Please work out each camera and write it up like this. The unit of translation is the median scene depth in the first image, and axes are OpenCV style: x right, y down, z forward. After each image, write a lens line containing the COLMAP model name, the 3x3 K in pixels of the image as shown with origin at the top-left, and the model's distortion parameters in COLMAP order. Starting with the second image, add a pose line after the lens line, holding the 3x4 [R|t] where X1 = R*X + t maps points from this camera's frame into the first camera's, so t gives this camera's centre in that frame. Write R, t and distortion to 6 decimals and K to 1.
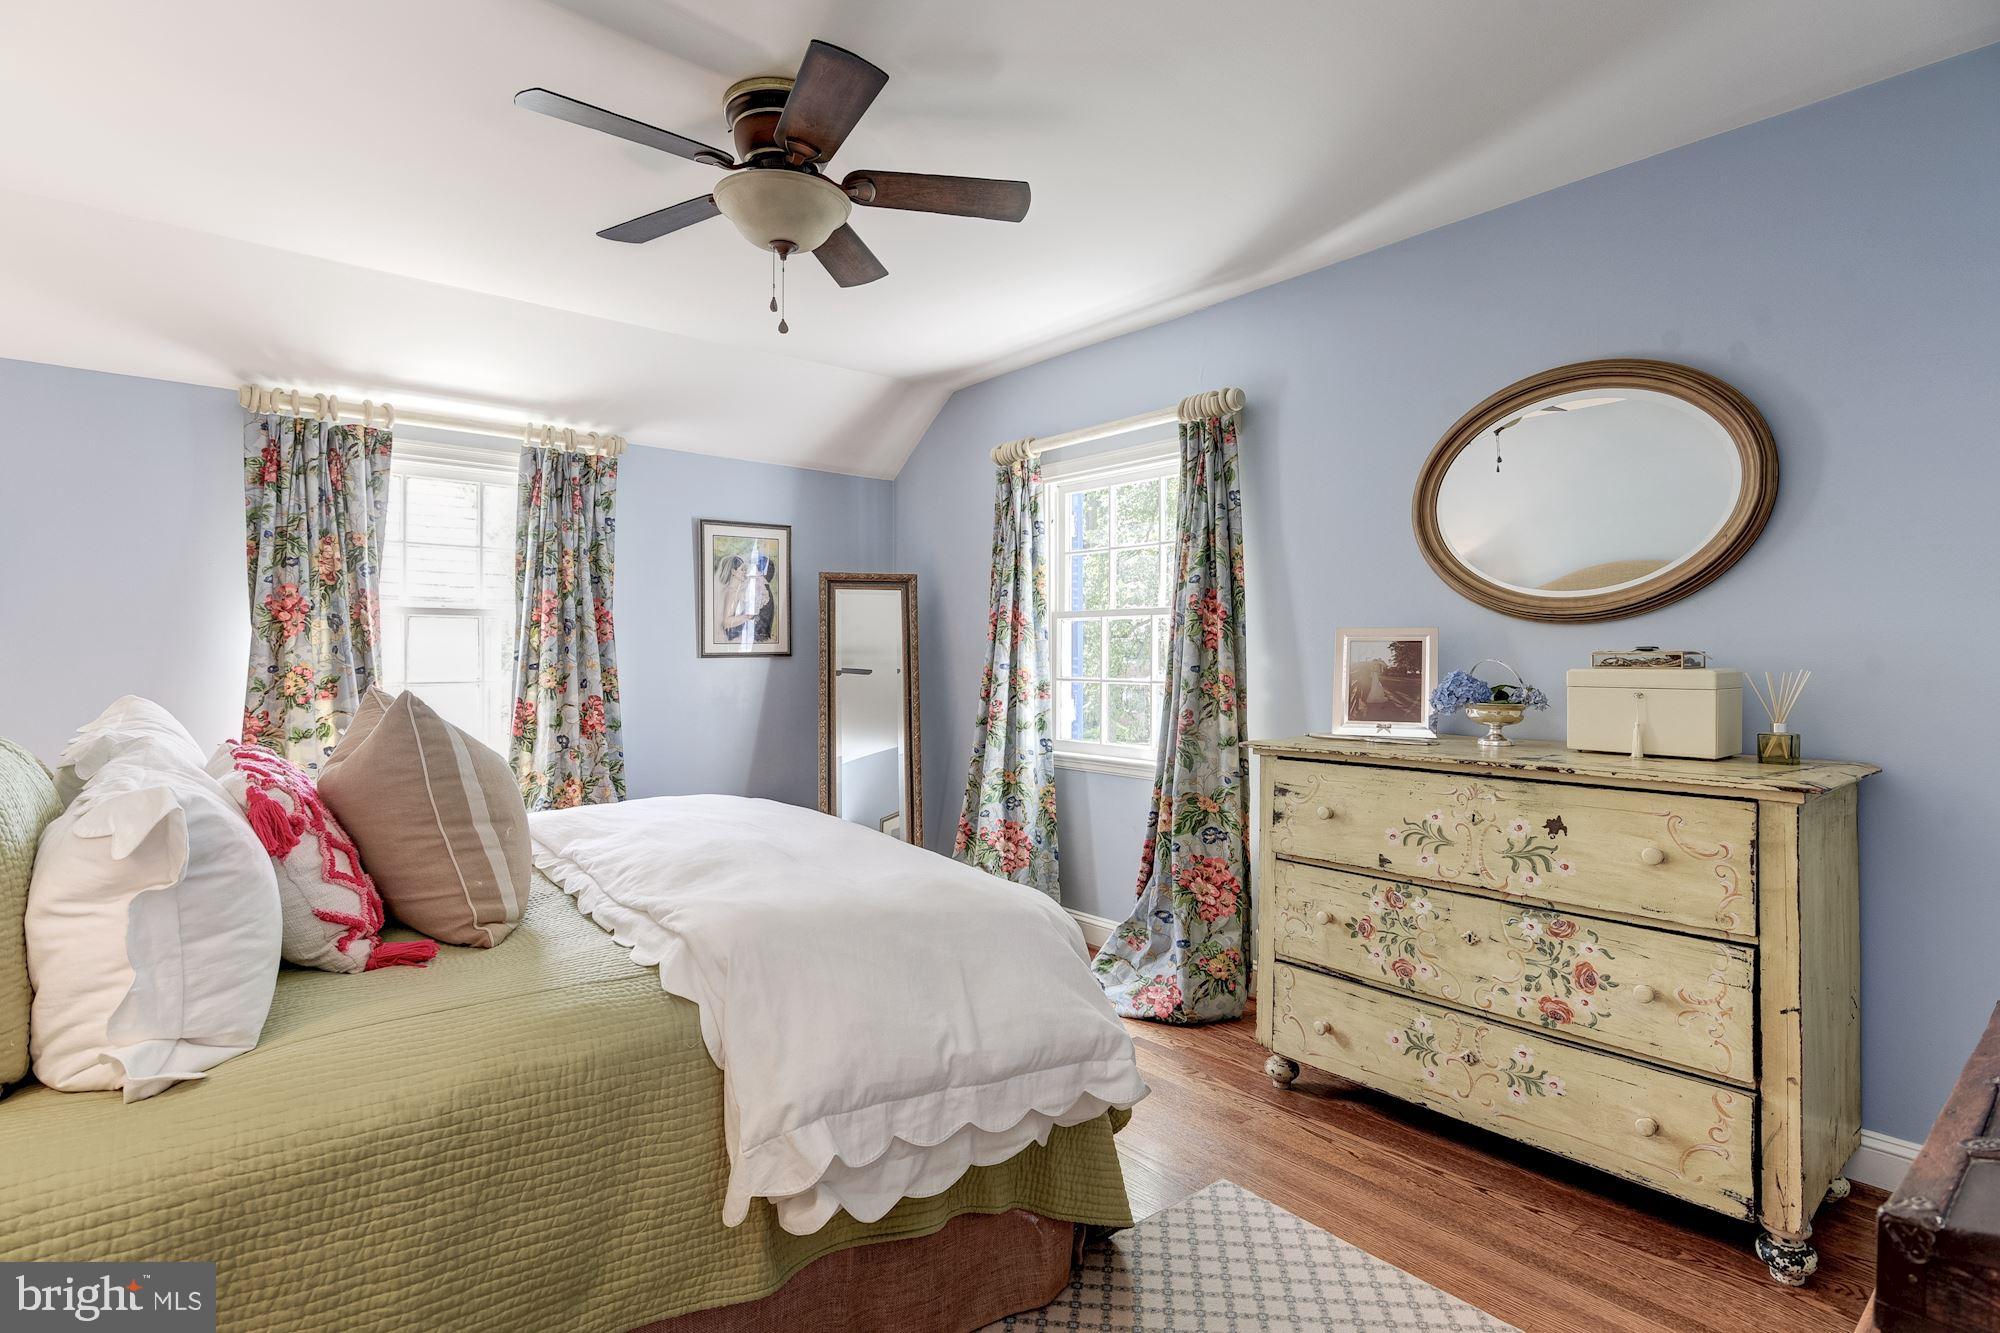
lens RADIAL K [[994.4, 0, 999.7], [0, 994.4, 654.0], [0, 0, 1]] dist [0.001199, 0.001235]
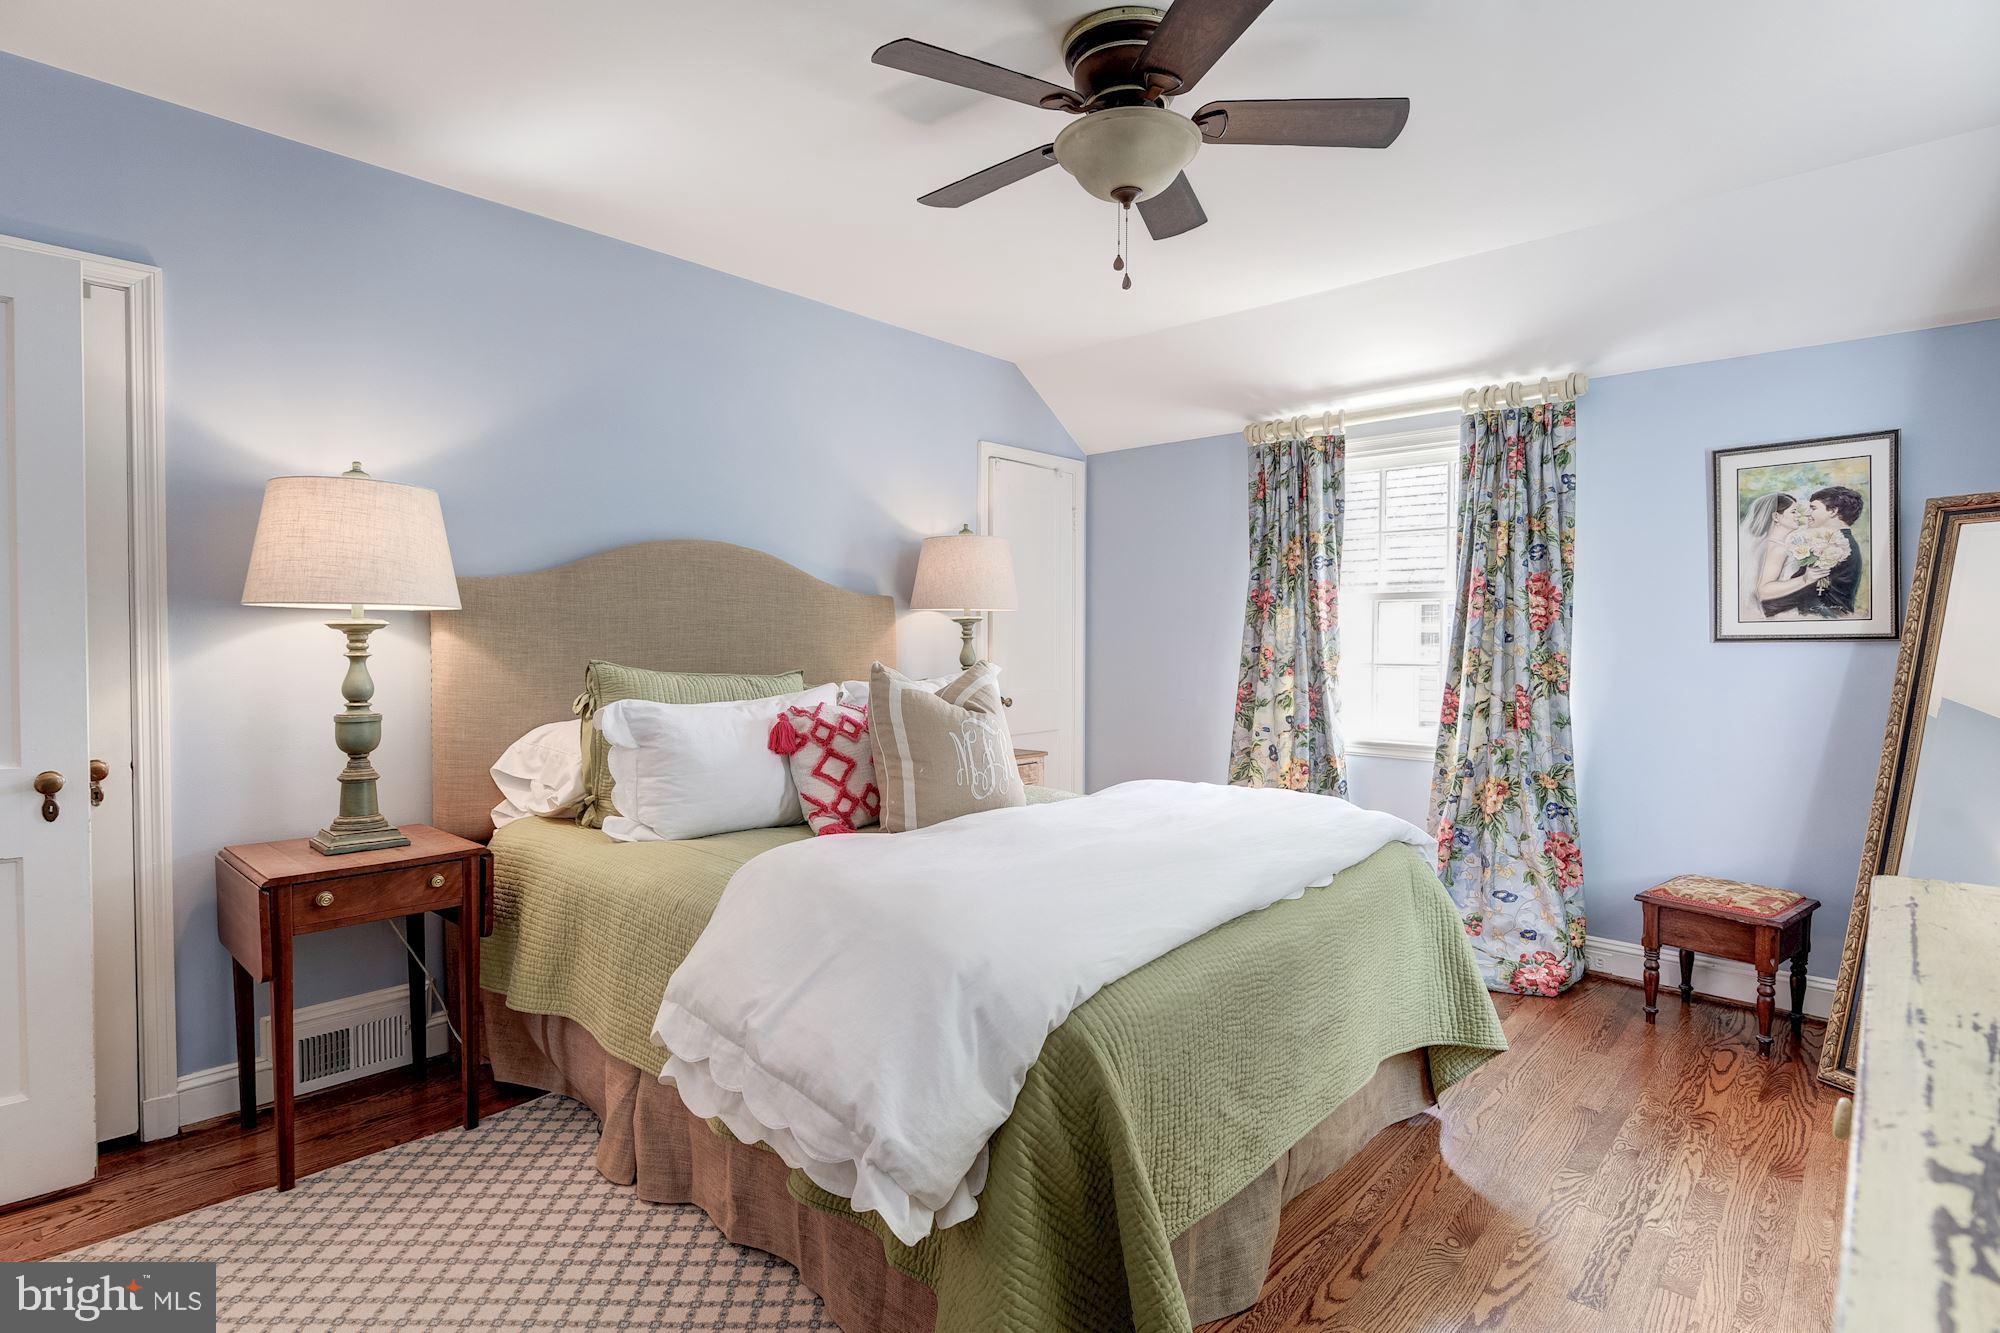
lens RADIAL K [[994.4, 0, 1002.2], [0, 994.4, 659.8], [0, 0, 1]] dist [0.001199, 0.001235]
pose [[0.136661, 0.022428, -0.990364, 0.435334], [0.000697, 0.999741, 0.022736, -0.000122], [0.990618, -0.003798, 0.136610, 0.480630]]
